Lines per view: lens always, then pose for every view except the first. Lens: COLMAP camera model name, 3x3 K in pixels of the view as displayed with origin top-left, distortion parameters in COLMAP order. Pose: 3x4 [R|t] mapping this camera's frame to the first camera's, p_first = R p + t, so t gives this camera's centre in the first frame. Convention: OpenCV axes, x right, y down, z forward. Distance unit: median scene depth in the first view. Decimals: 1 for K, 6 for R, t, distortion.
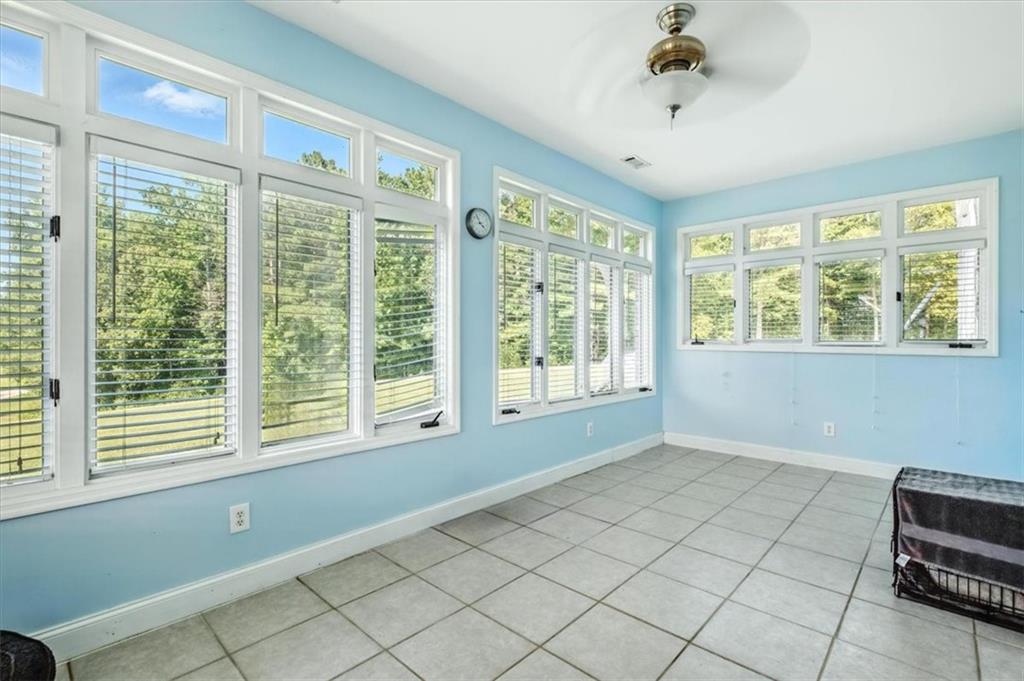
lens RADIAL K [[472.1, 0, 515.1], [0, 472.1, 339.9], [0, 0, 1]] dist [-0.001339, -0.002835]
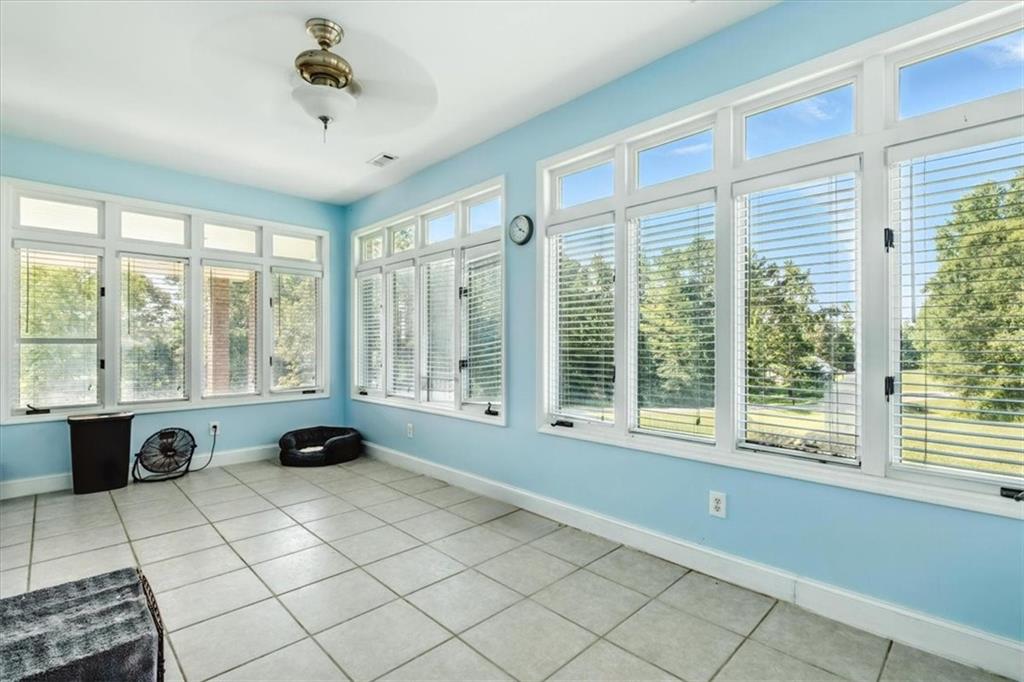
lens RADIAL K [[472.1, 0, 515.2], [0, 472.1, 342.2], [0, 0, 1]] dist [-0.001339, -0.002835]
pose [[-0.047596, 0.001225, -0.998866, 0.878427], [0.001646, 0.999998, 0.001148, -0.003438], [0.998865, -0.001589, -0.047598, 0.953246]]
